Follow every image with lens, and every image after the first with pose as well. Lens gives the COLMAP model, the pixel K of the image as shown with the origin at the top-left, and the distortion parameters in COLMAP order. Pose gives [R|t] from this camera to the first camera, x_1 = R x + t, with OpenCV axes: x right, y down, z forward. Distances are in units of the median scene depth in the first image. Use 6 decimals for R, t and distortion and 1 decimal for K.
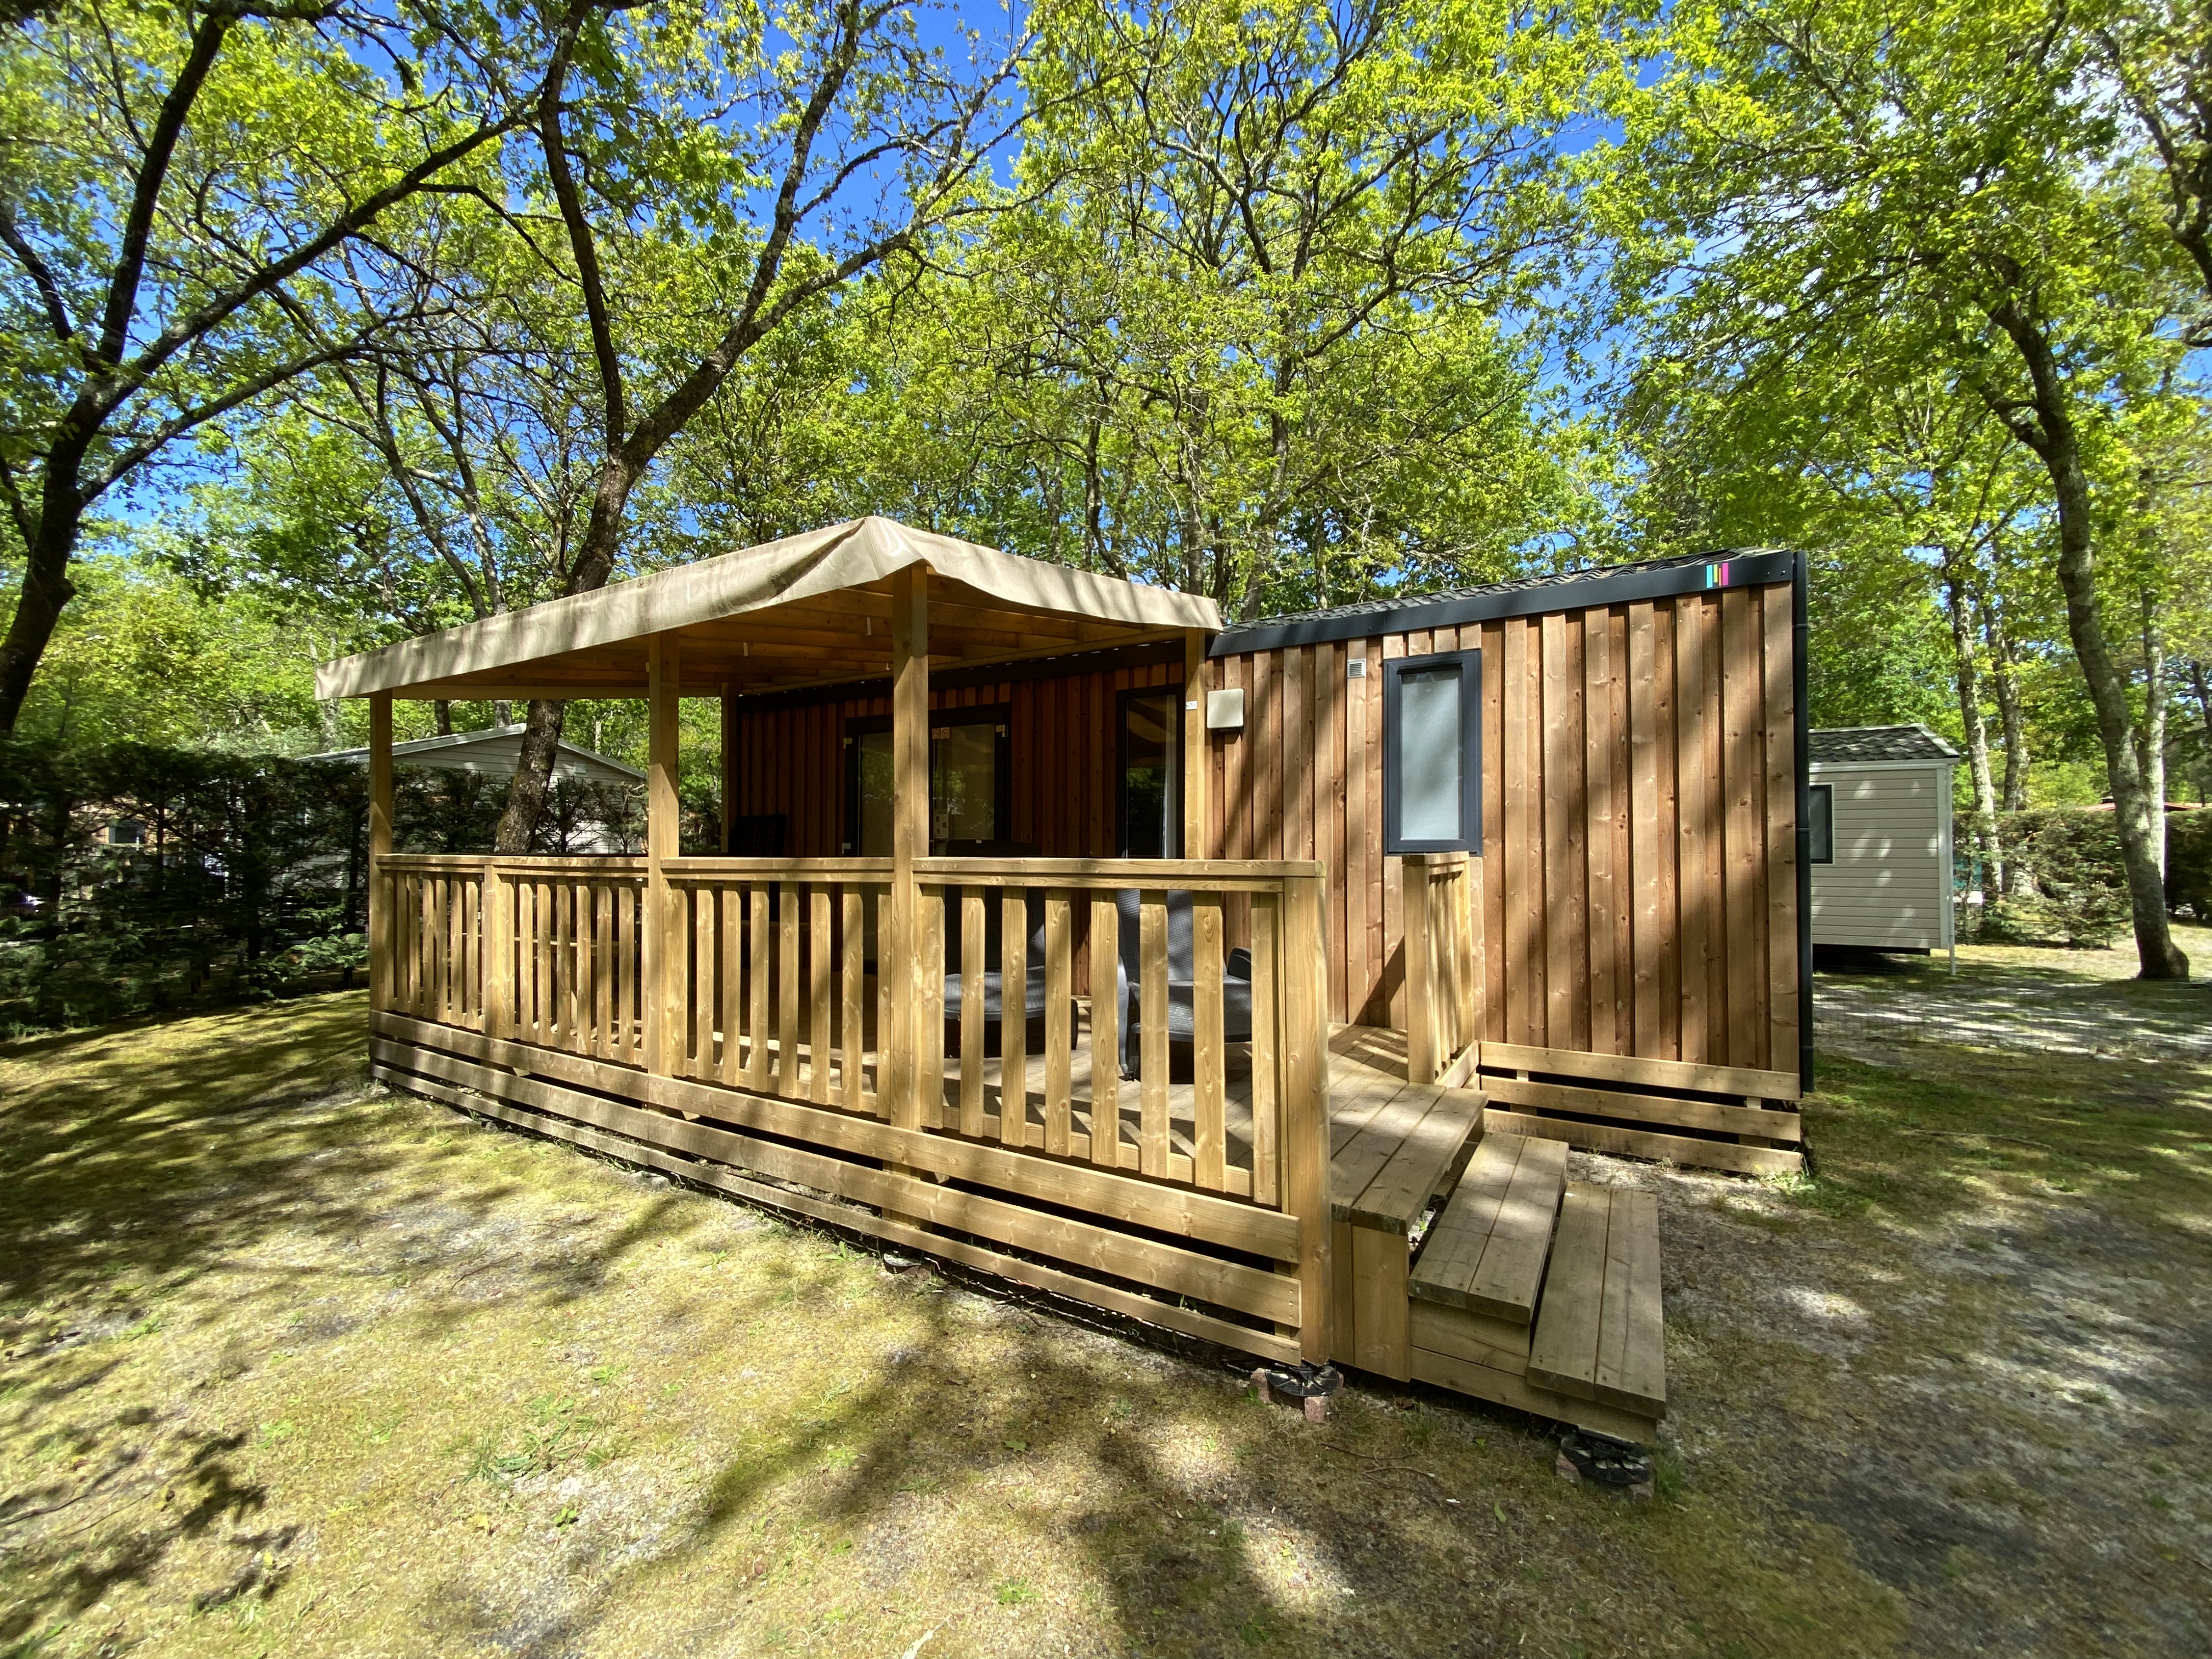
lens RADIAL K [[895.1, 0, 1083.0], [0, 895.1, 841.5], [0, 0, 1]] dist [0.024692, -0.020390]
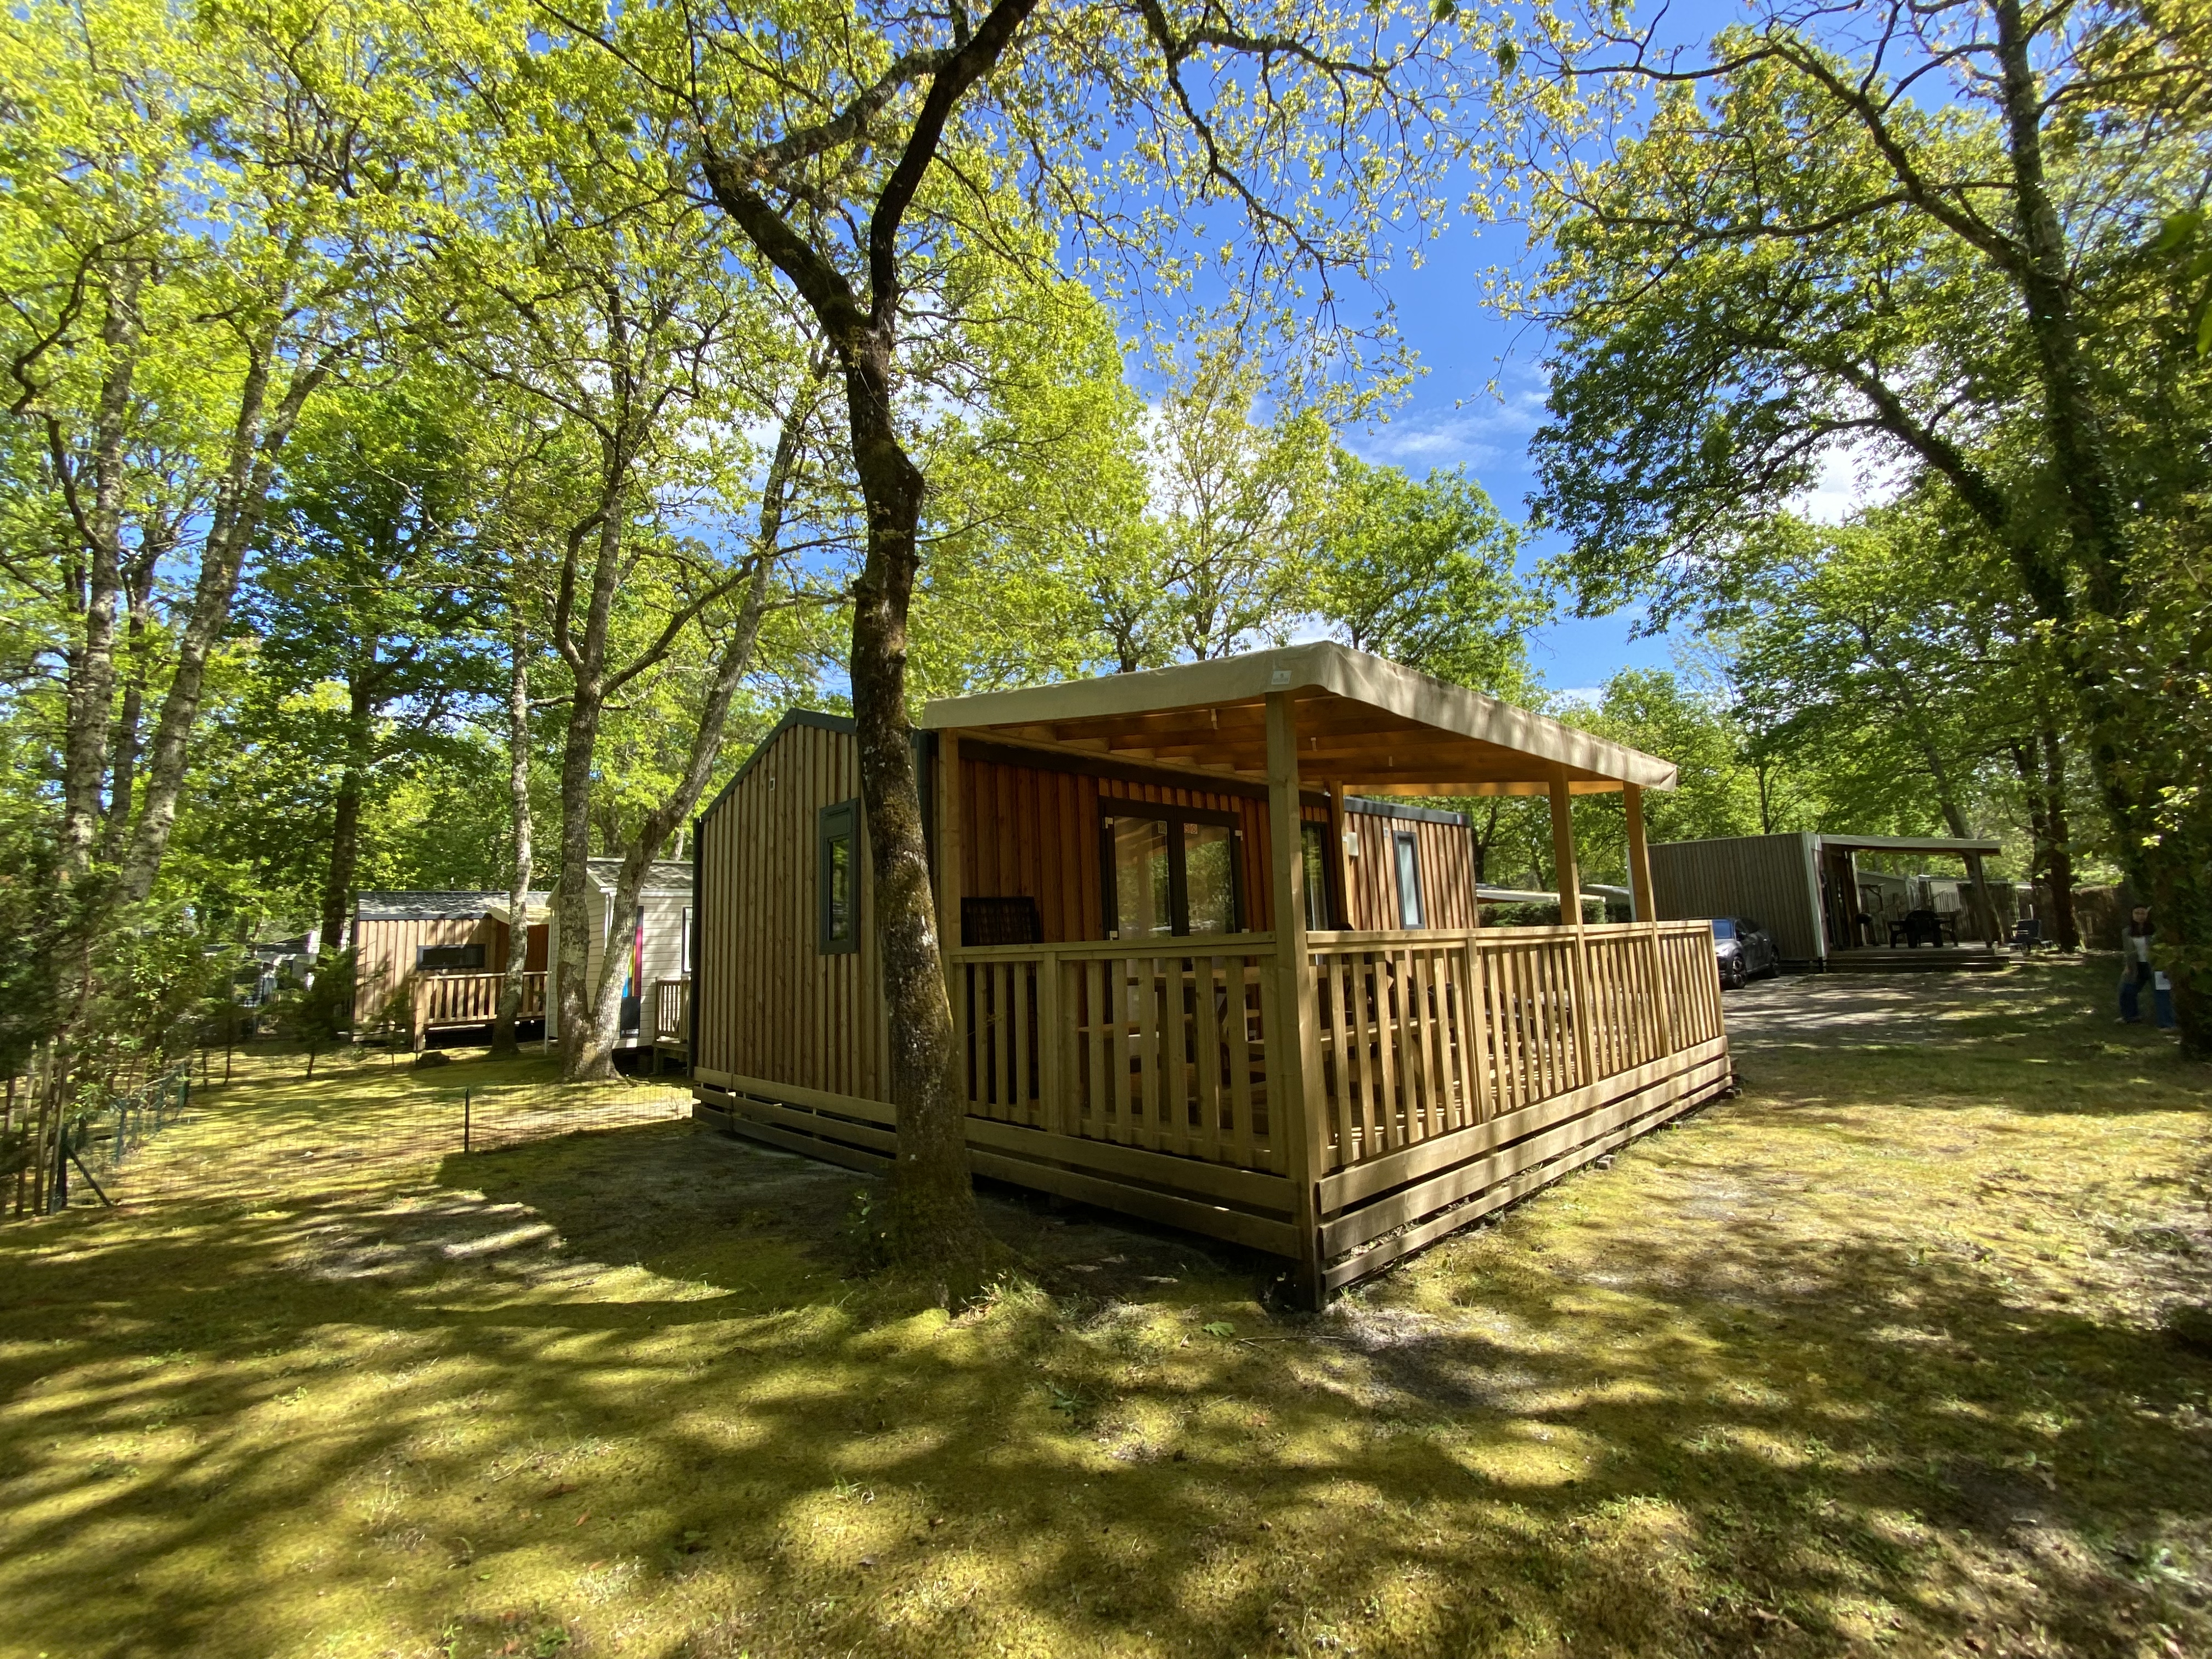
lens RADIAL K [[895.1, 0, 1083.0], [0, 895.1, 841.5], [0, 0, 1]] dist [0.024692, -0.020390]
pose [[0.271094, 0.099575, 0.957389, -2.050283], [0.029804, 0.993290, -0.111748, 0.021083], [-0.962091, 0.058828, 0.266307, 1.369953]]
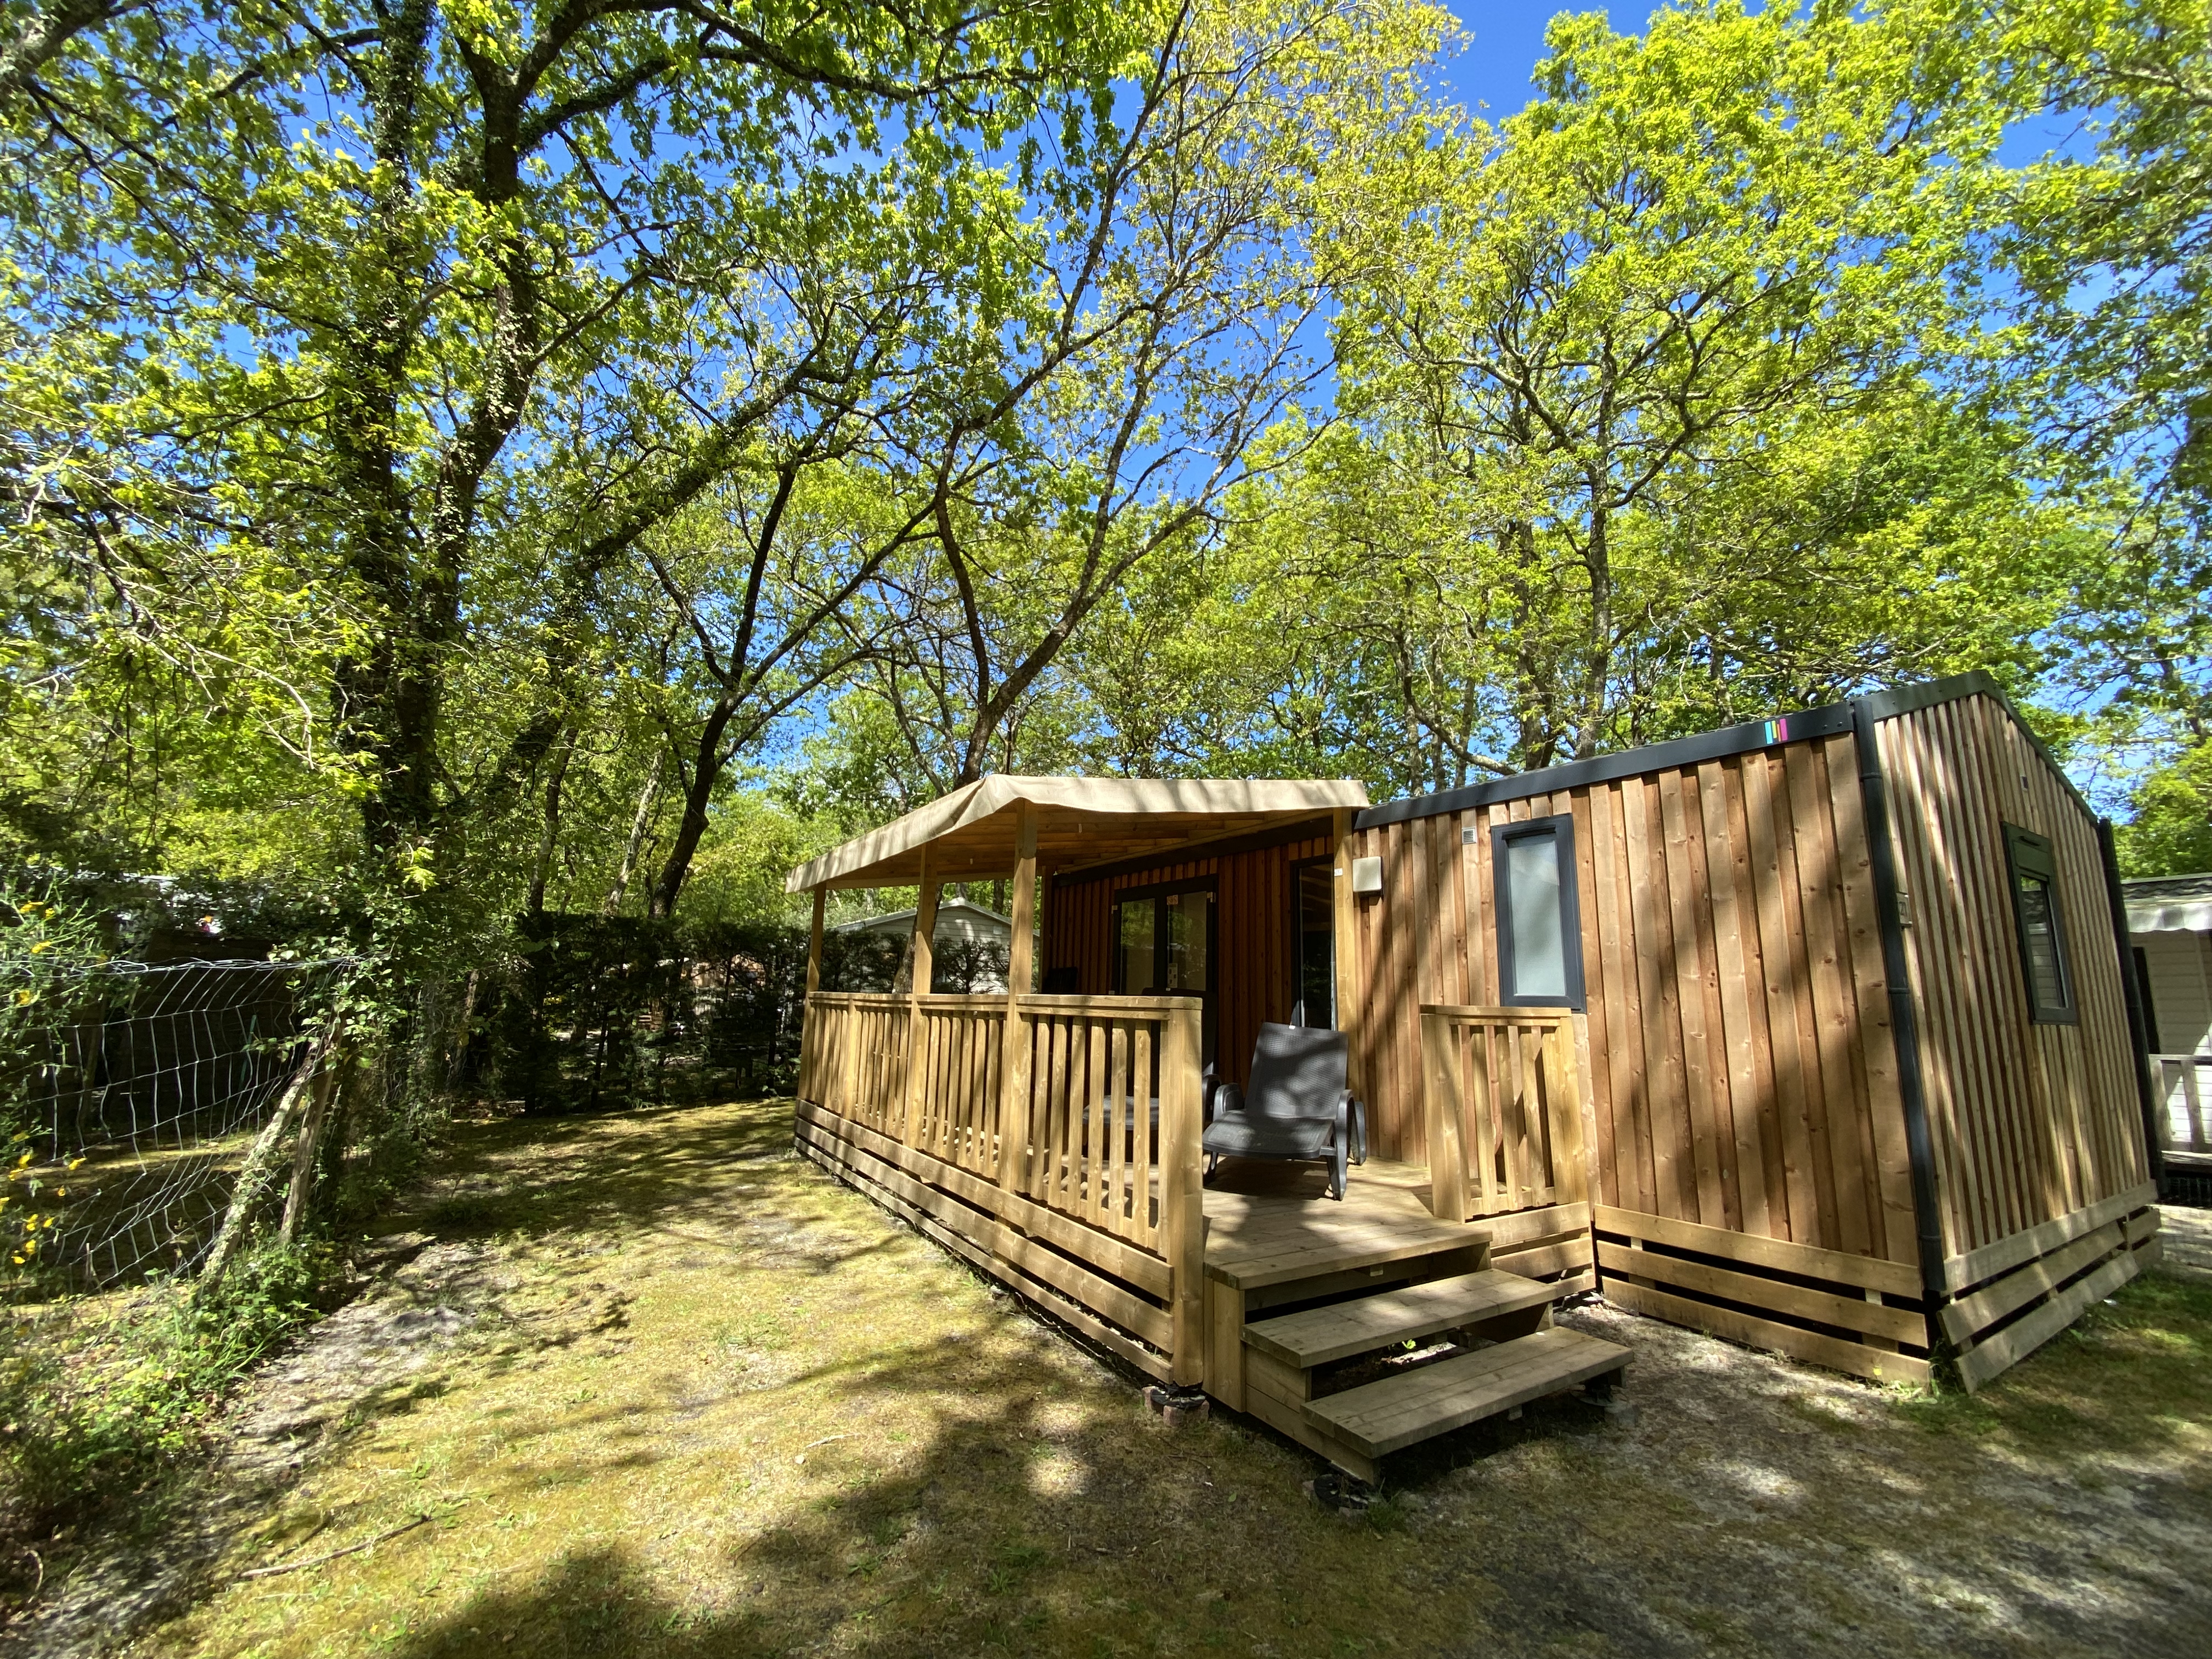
lens RADIAL K [[895.1, 0, 1083.0], [0, 895.1, 841.5], [0, 0, 1]] dist [0.024692, -0.020390]
pose [[0.886615, -0.057378, -0.458936, 0.480840], [-0.023632, 0.985359, -0.168848, 0.013072], [0.461905, 0.160549, 0.872278, -0.212506]]
